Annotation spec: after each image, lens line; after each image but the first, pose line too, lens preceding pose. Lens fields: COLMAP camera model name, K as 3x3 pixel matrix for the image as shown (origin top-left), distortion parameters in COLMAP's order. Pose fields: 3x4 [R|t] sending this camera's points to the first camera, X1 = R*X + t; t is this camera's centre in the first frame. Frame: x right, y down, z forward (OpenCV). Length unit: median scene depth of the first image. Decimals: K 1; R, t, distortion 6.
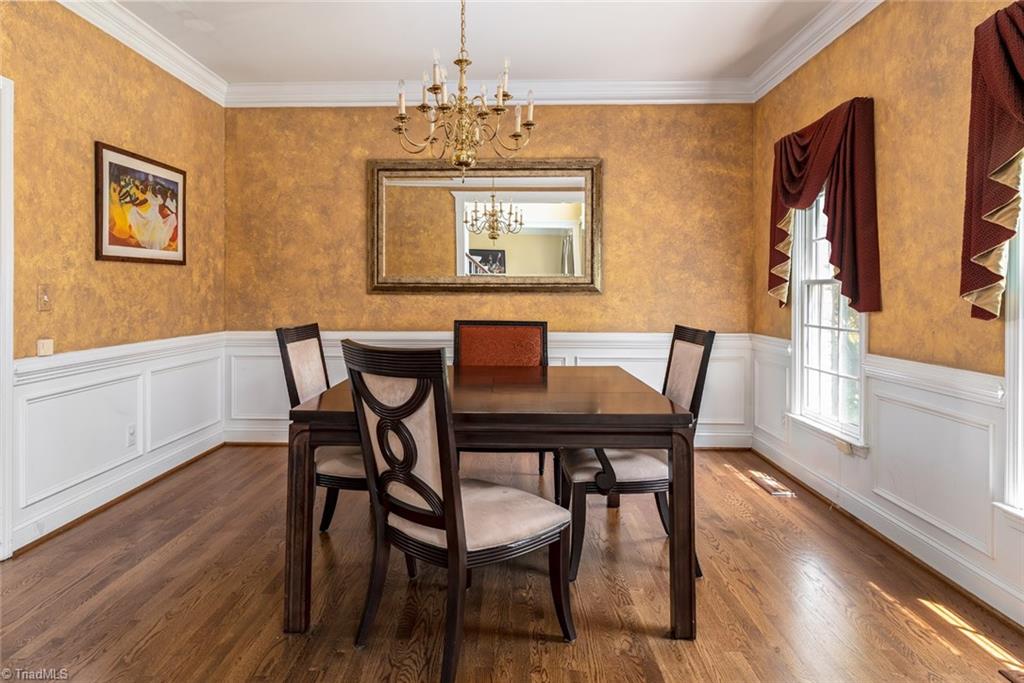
lens RADIAL K [[642.5, 0, 521.6], [0, 642.5, 292.6], [0, 0, 1]] dist [0.001037, 0.001023]
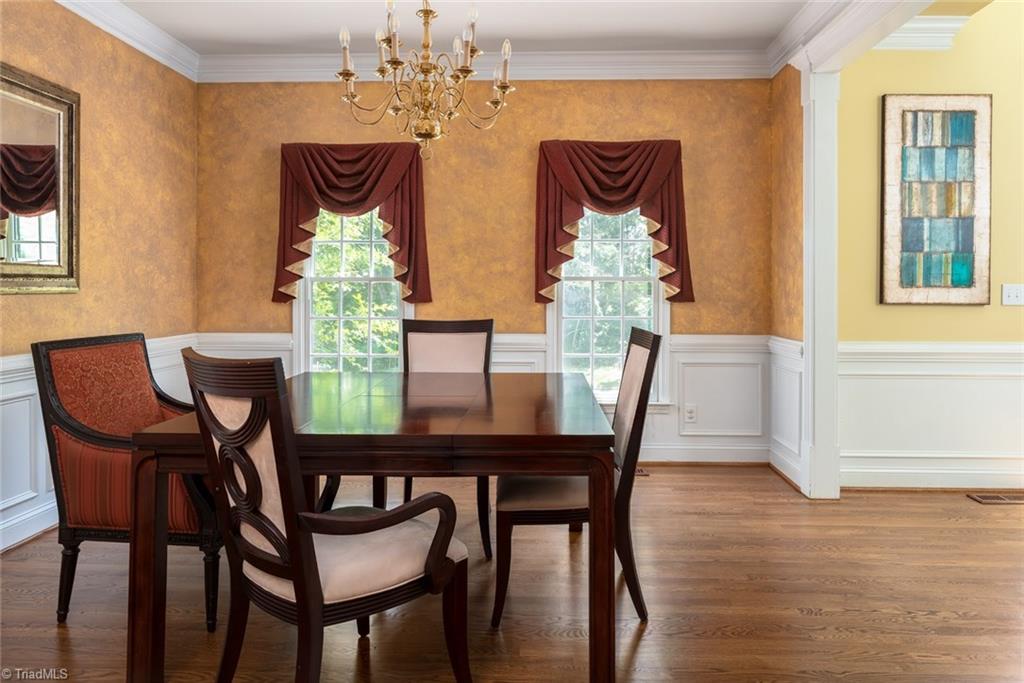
lens RADIAL K [[642.5, 0, 521.6], [0, 642.5, 292.6], [0, 0, 1]] dist [0.001037, 0.001023]
pose [[0.015105, -0.010294, 0.999833, -0.554021], [0.000091, 0.999947, 0.010294, -0.003635], [-0.999886, -0.000065, 0.015105, 0.517718]]
